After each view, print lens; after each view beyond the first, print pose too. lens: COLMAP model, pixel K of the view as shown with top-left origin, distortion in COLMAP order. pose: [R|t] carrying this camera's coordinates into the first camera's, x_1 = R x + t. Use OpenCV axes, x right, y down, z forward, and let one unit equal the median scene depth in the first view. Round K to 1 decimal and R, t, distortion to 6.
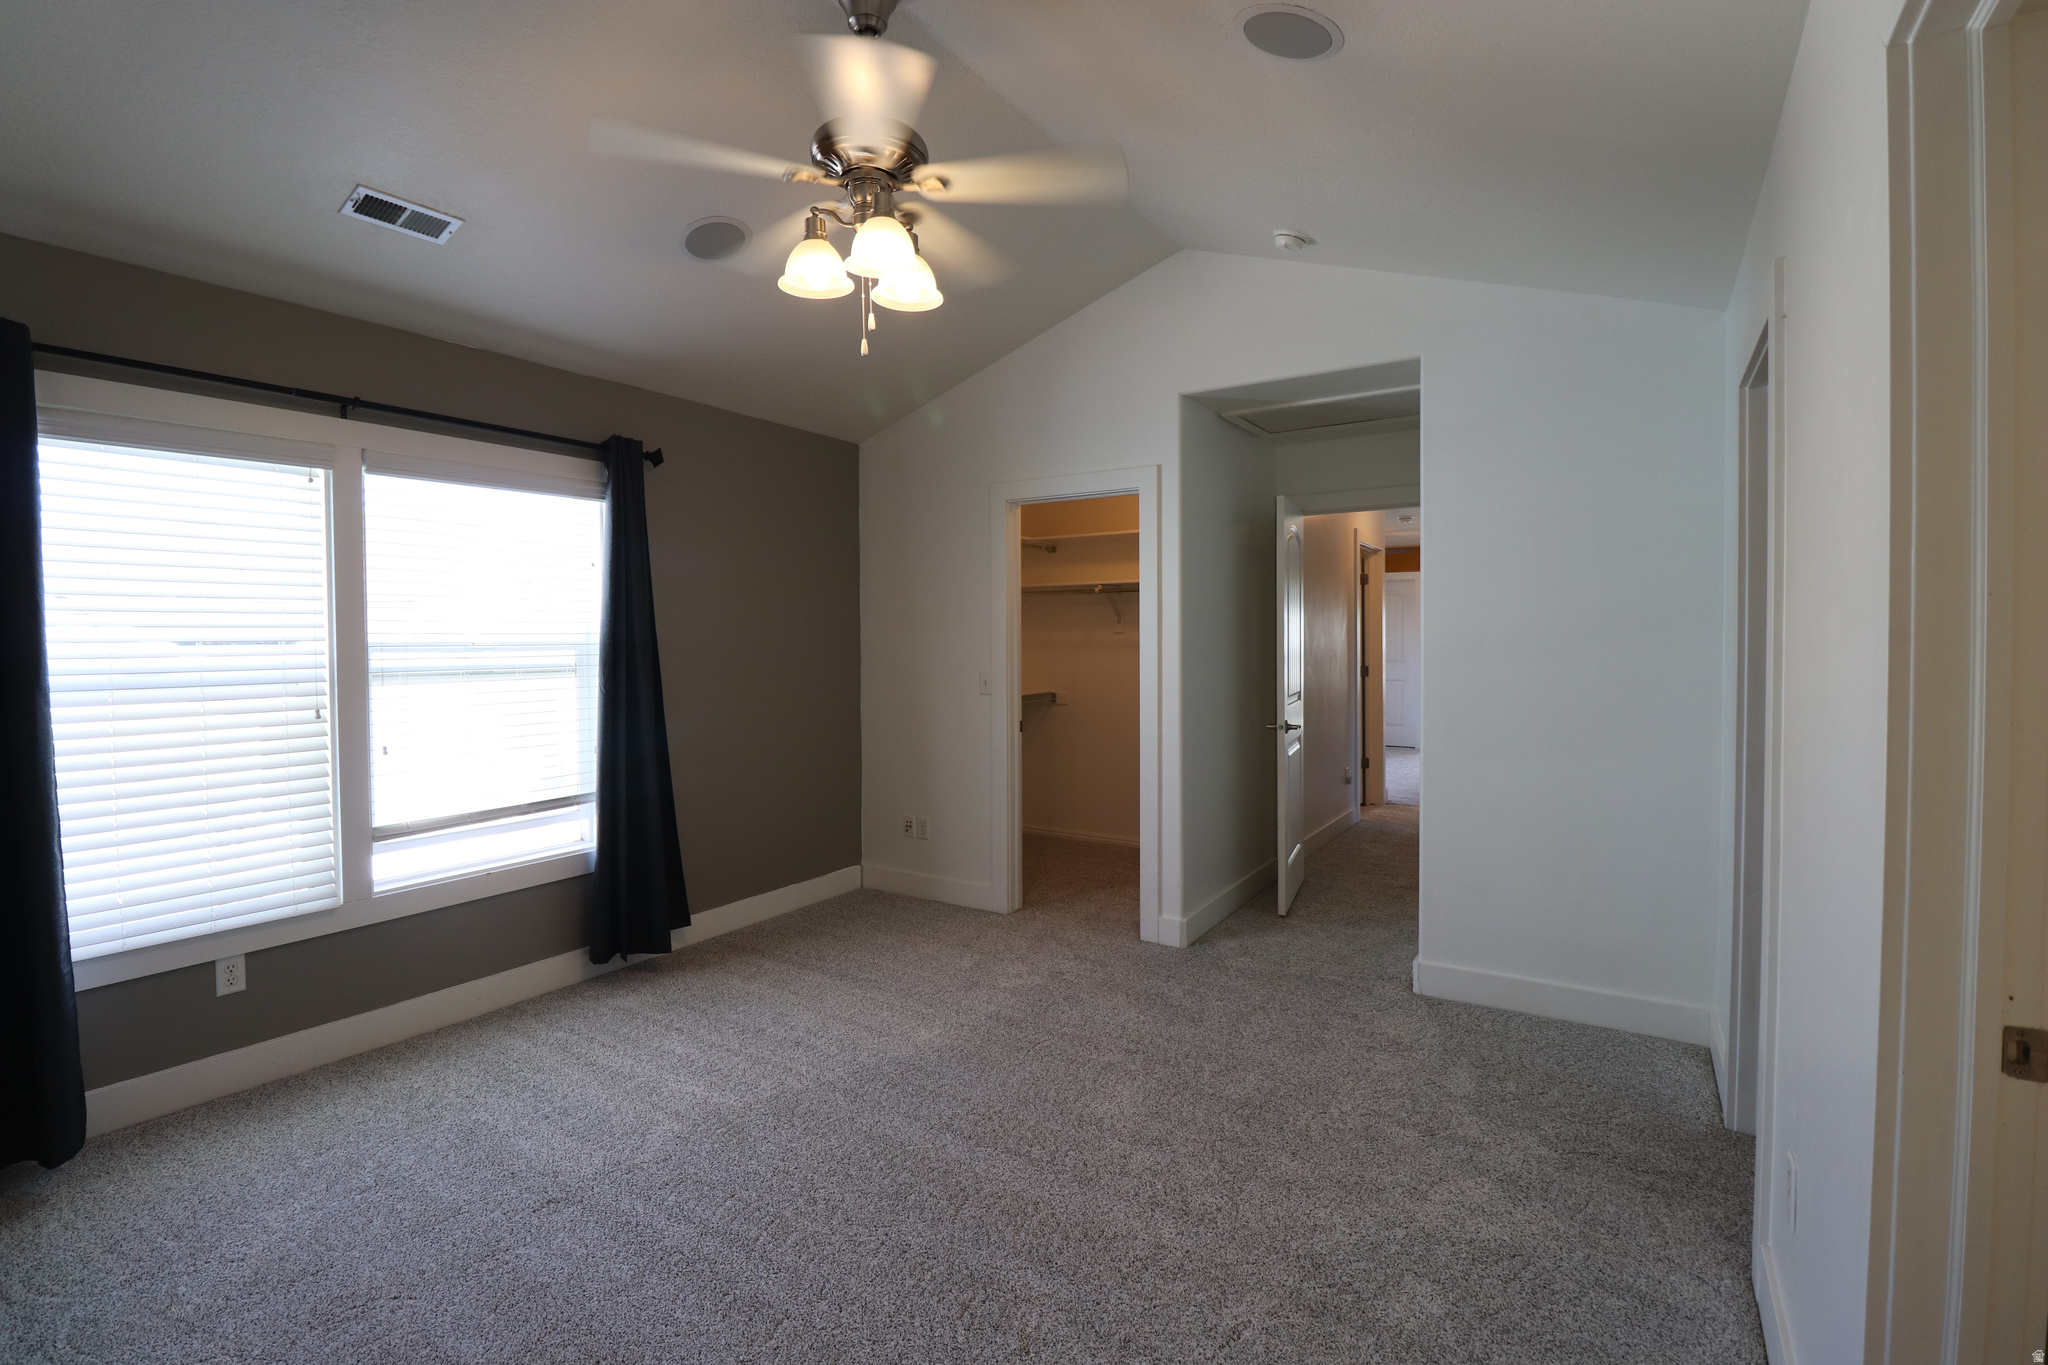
lens RADIAL K [[944.4, 0, 998.3], [0, 944.4, 665.3], [0, 0, 1]] dist [-0.002852, -0.001072]
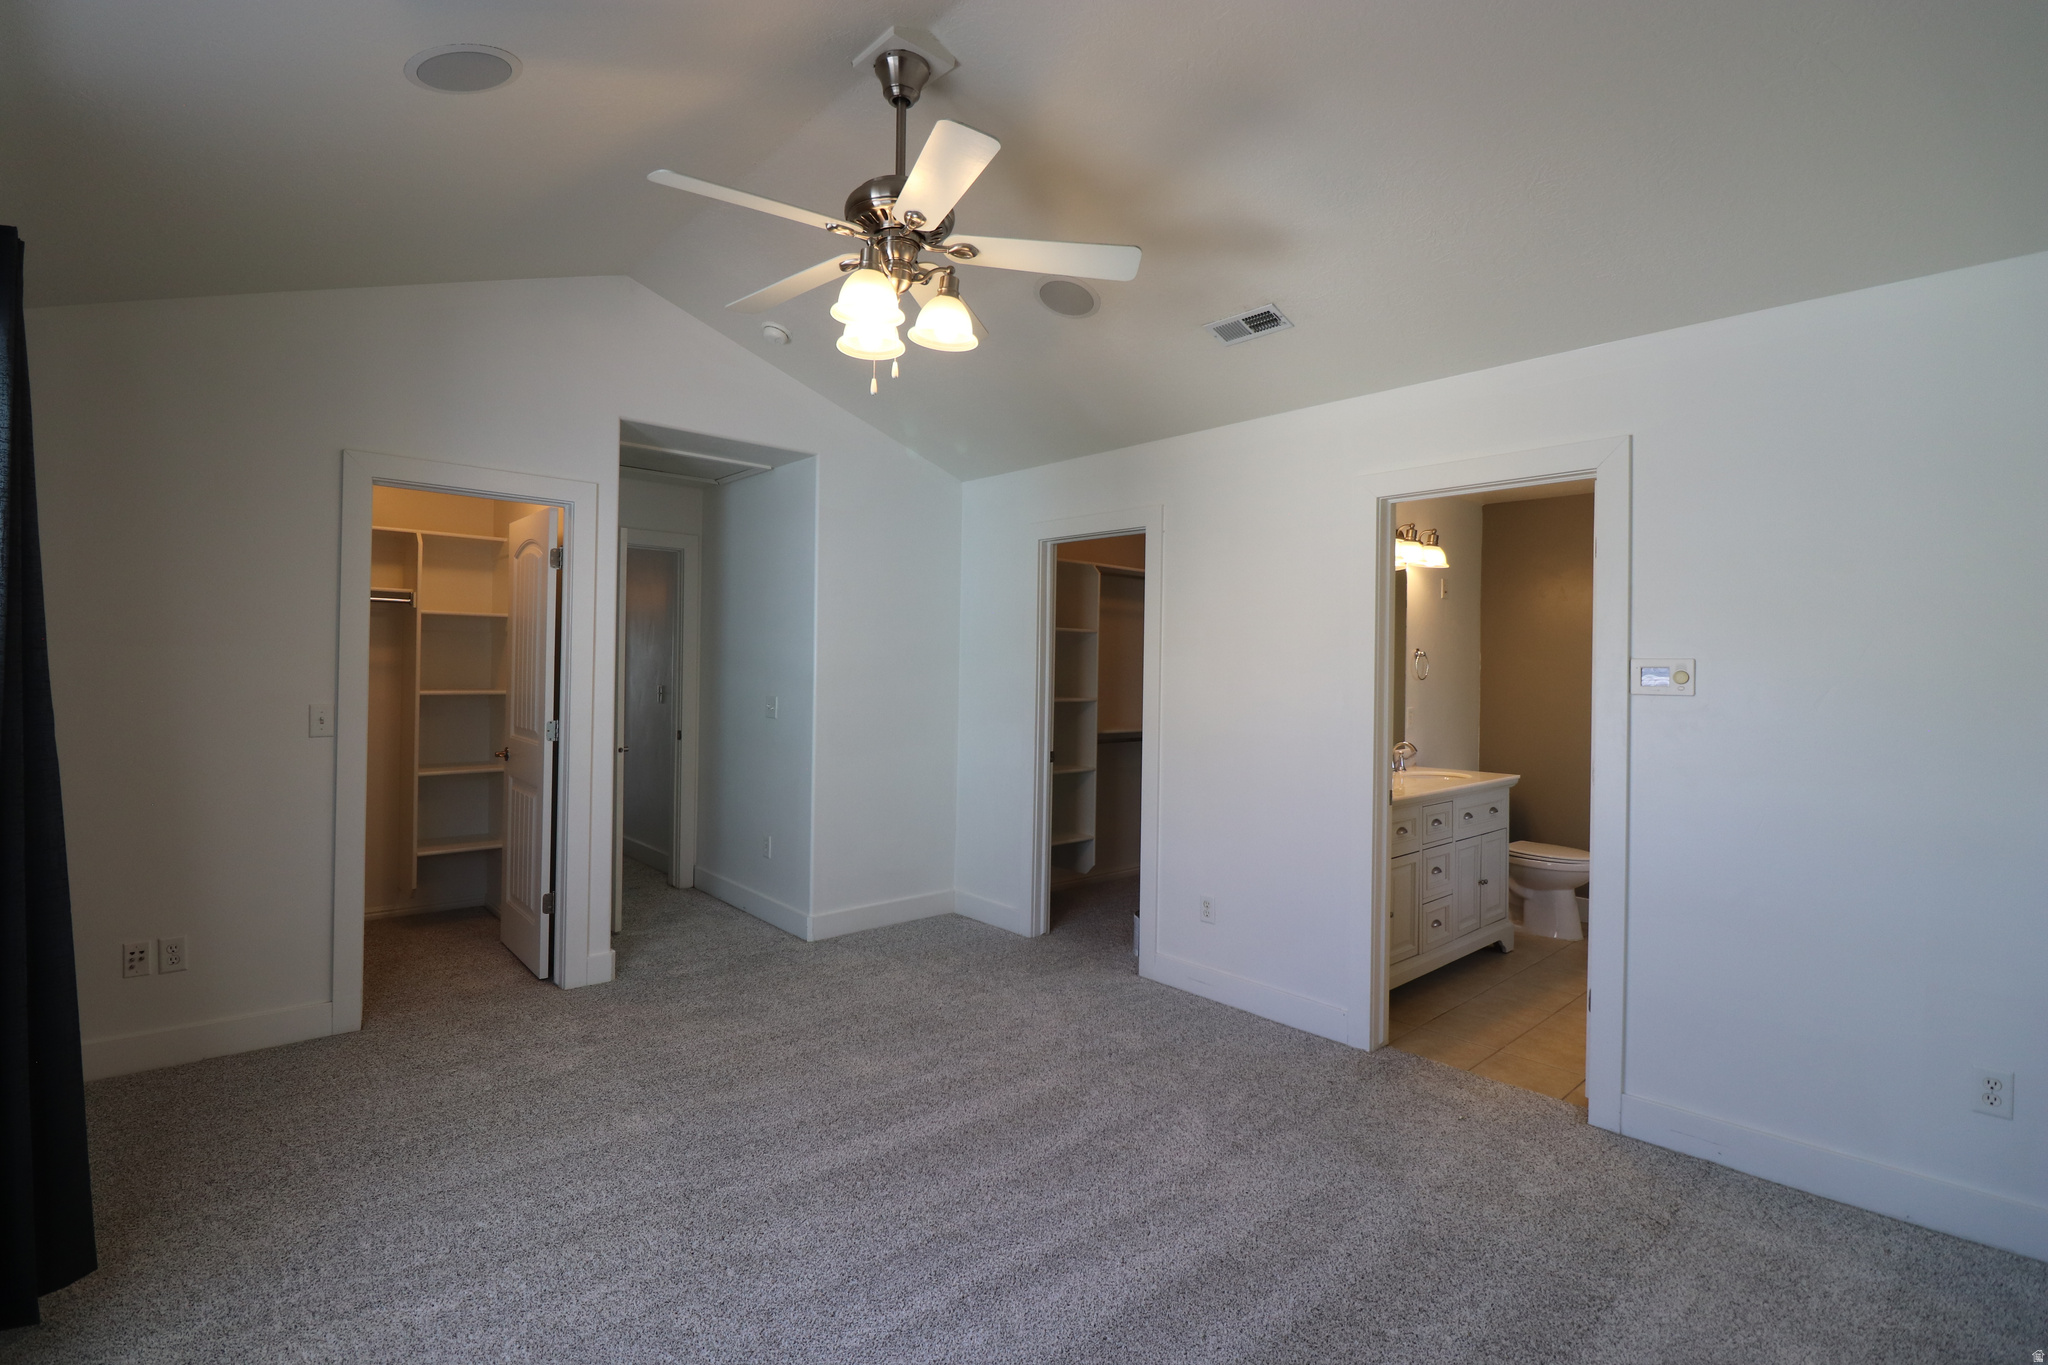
lens RADIAL K [[944.4, 0, 998.3], [0, 944.4, 665.3], [0, 0, 1]] dist [-0.002852, -0.001072]
pose [[0.257012, 0.014072, 0.966306, -0.891443], [0.005590, 0.999856, -0.016048, -0.012365], [-0.966392, 0.009526, 0.256896, 0.491089]]
